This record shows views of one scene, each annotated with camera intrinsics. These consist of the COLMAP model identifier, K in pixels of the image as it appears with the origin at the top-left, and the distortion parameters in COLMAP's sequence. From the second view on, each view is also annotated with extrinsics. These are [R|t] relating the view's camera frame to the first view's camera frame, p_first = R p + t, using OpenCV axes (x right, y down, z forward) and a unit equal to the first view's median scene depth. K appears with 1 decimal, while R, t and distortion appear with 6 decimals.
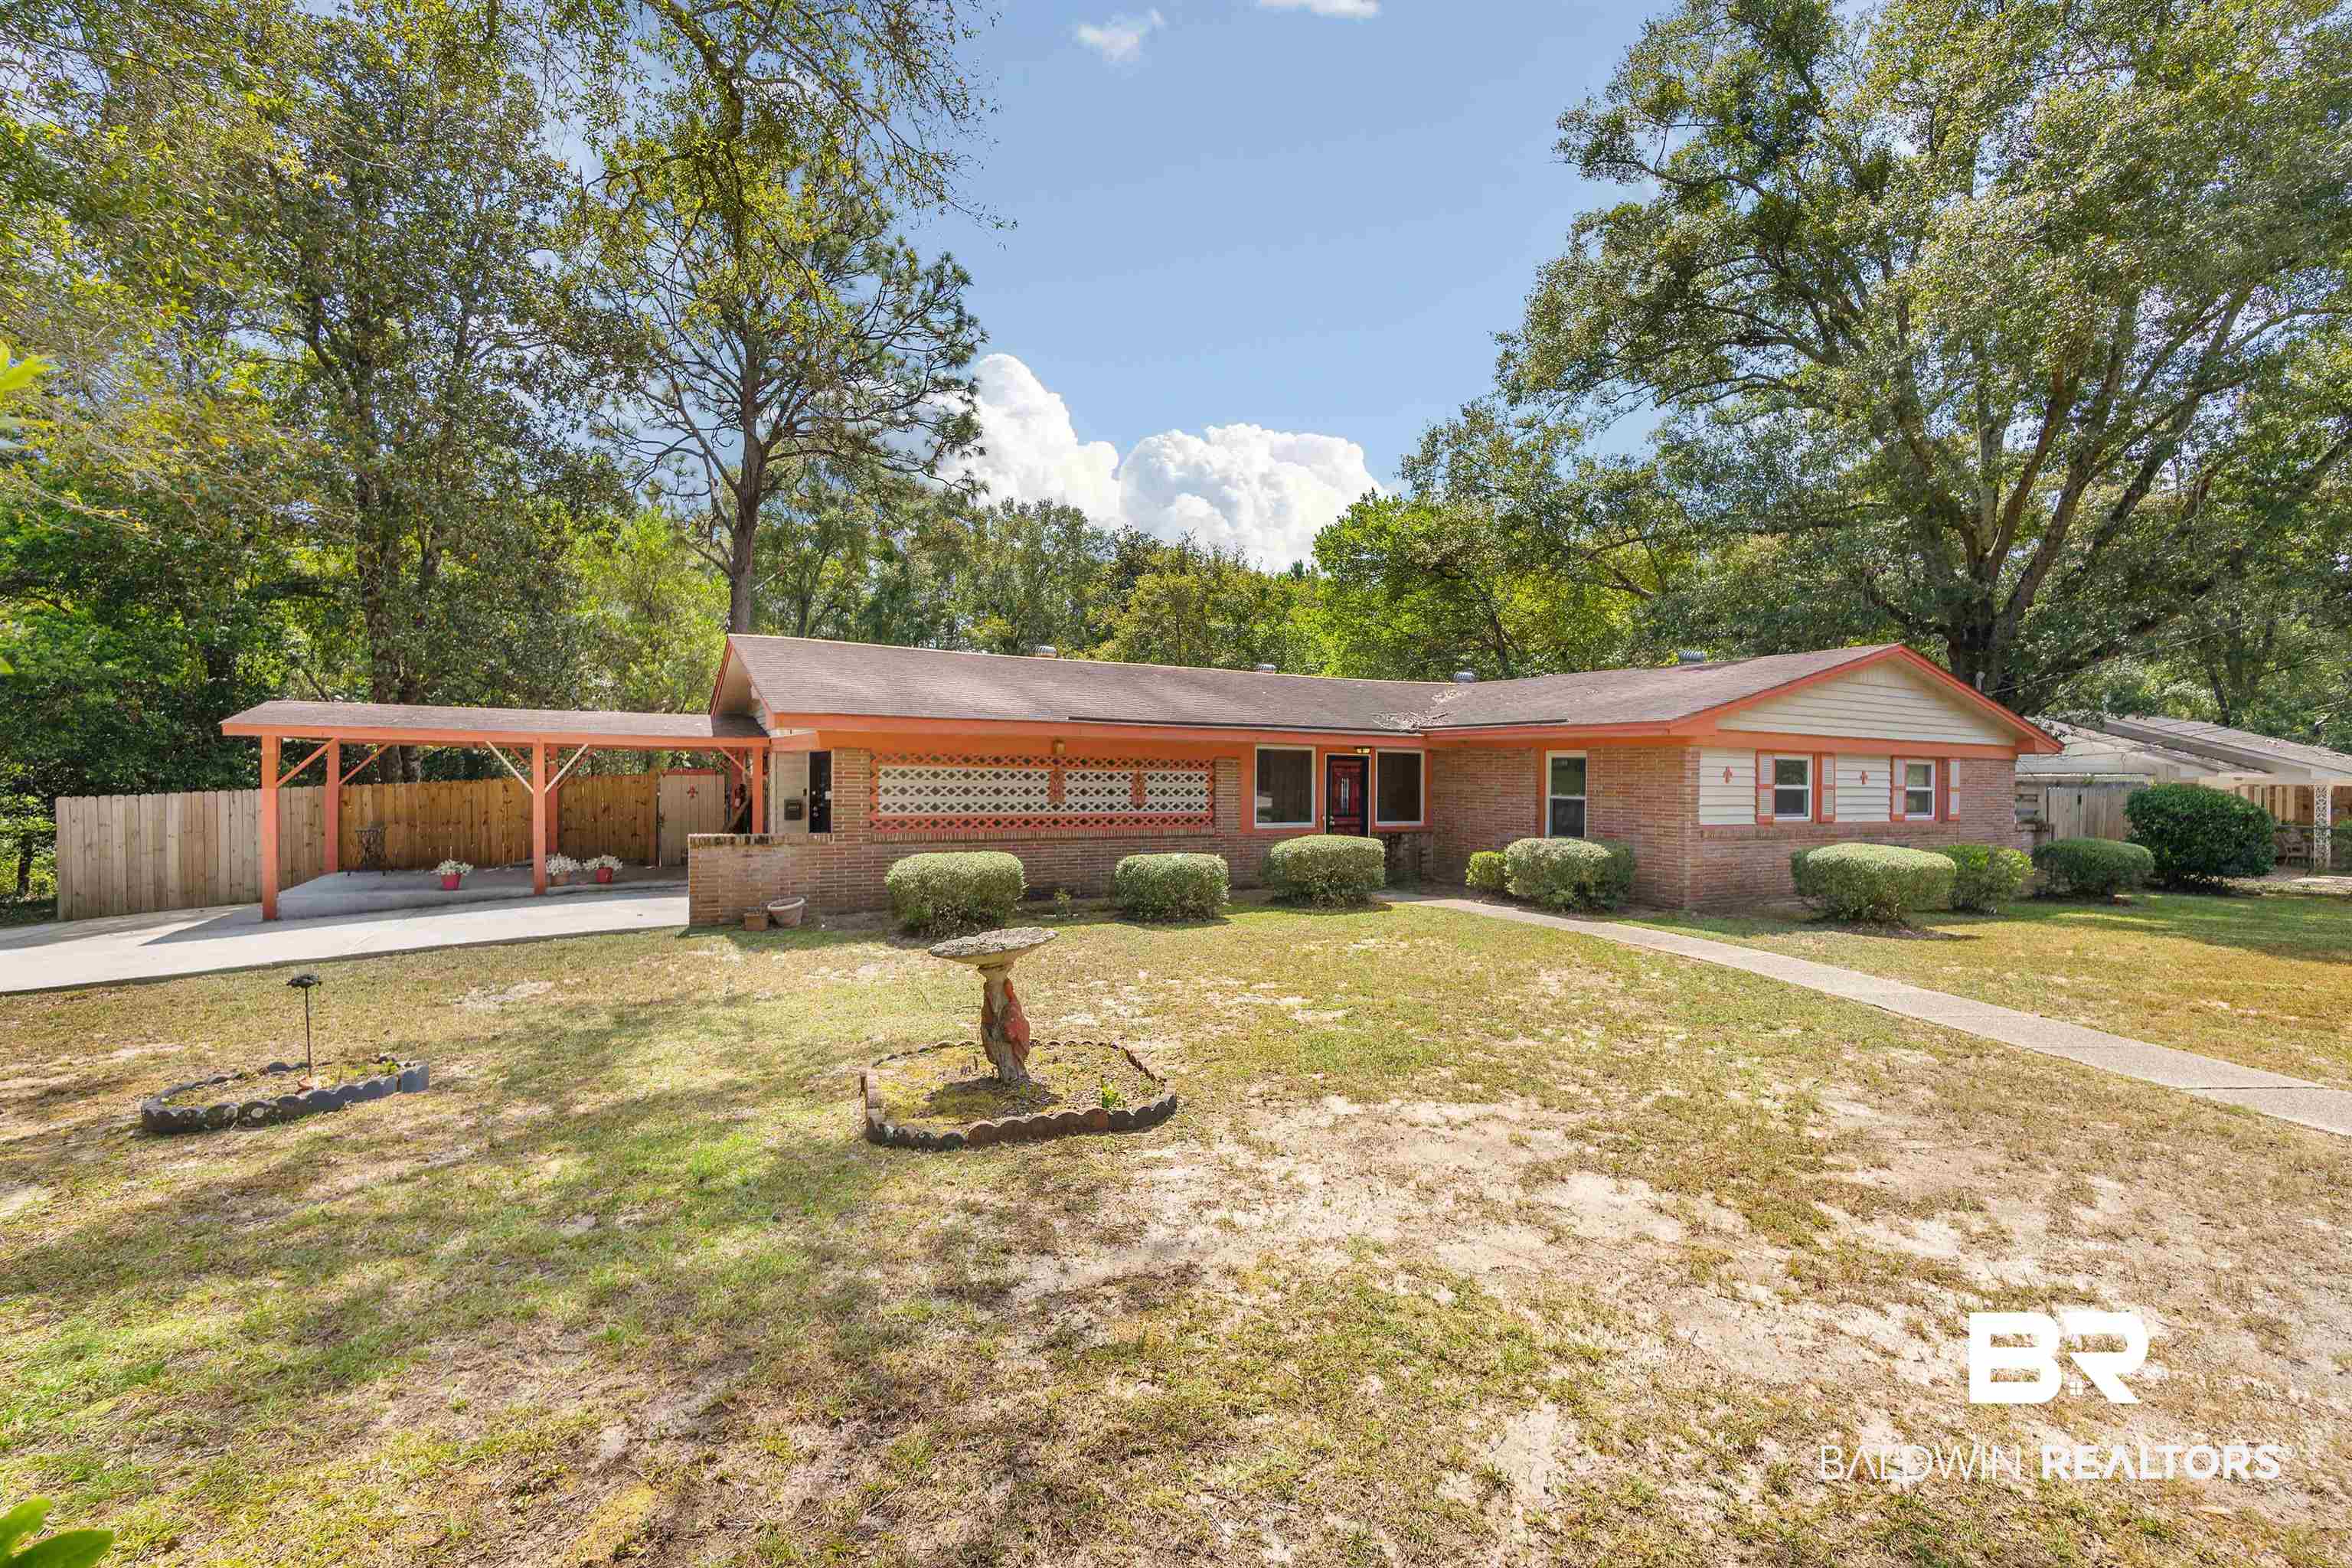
lens RADIAL K [[1031.8, 0, 1175.8], [0, 1031.8, 791.1], [0, 0, 1]] dist [0.000400, 0.000042]
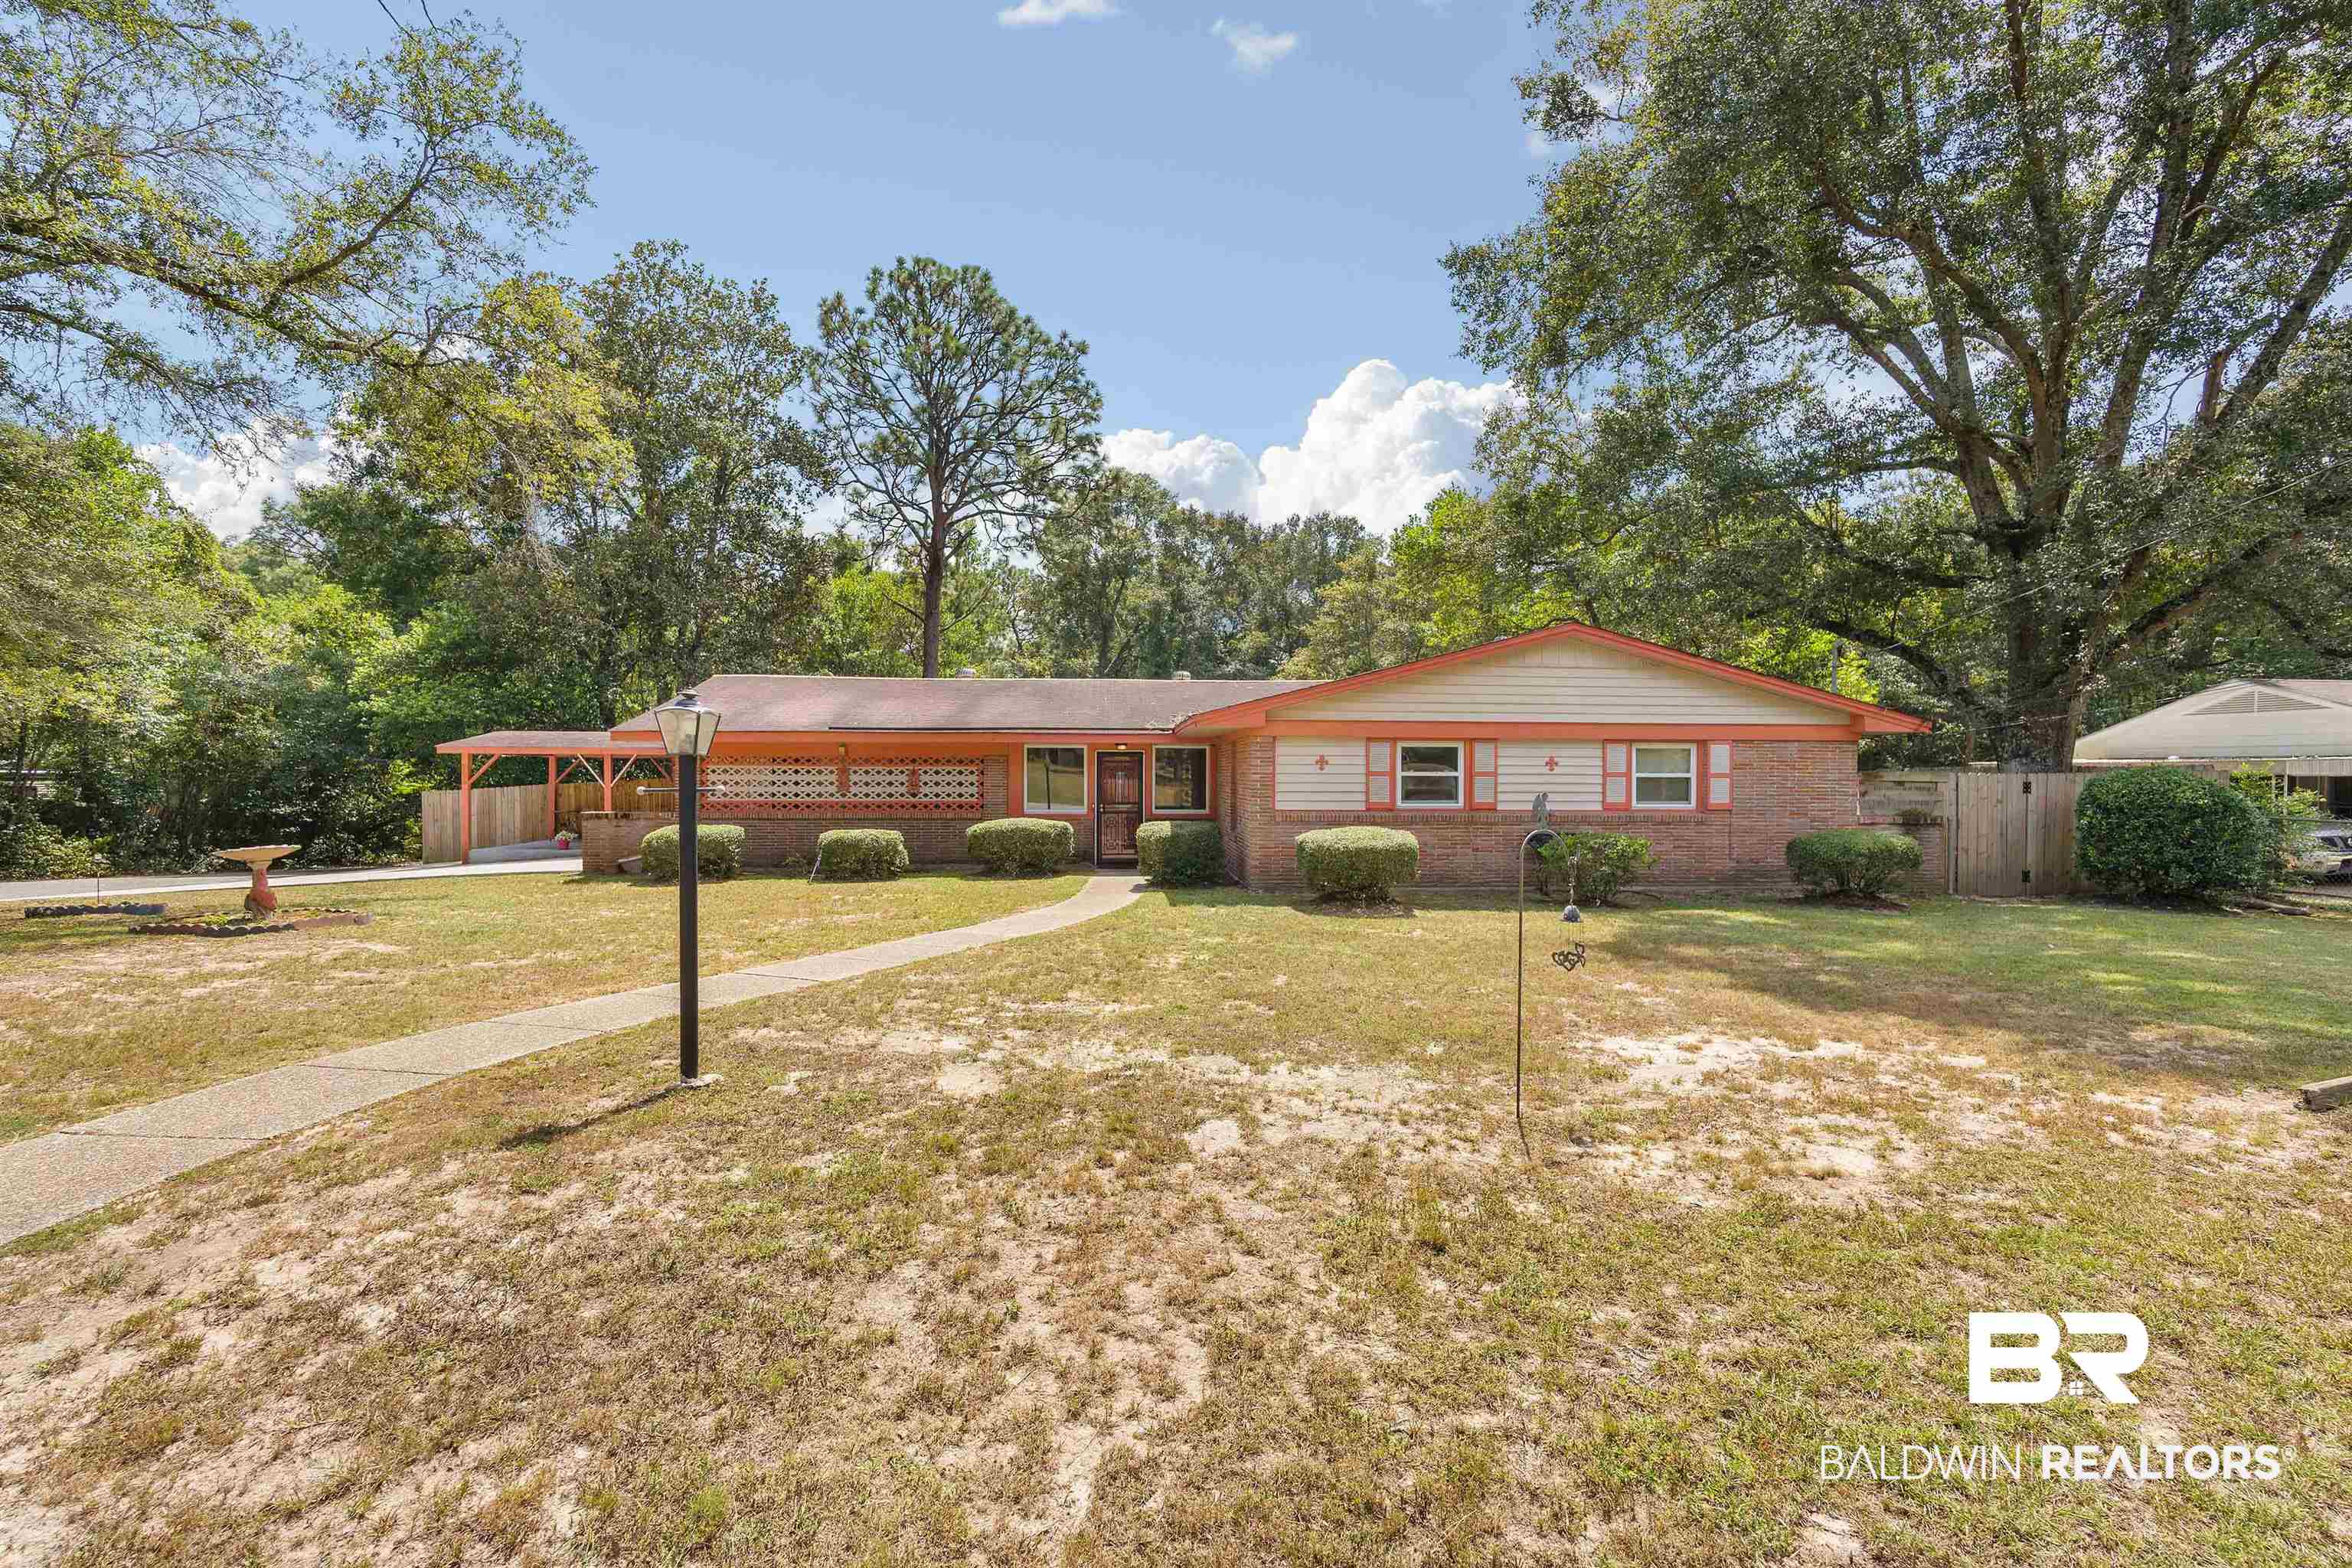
lens RADIAL K [[1031.8, 0, 1178.0], [0, 1031.8, 787.1], [0, 0, 1]] dist [0.000400, 0.000042]
pose [[0.911802, -0.005722, -0.410591, 0.782191], [0.007123, 0.999973, 0.001882, 0.005251], [0.410569, -0.004641, 0.911818, -0.036711]]
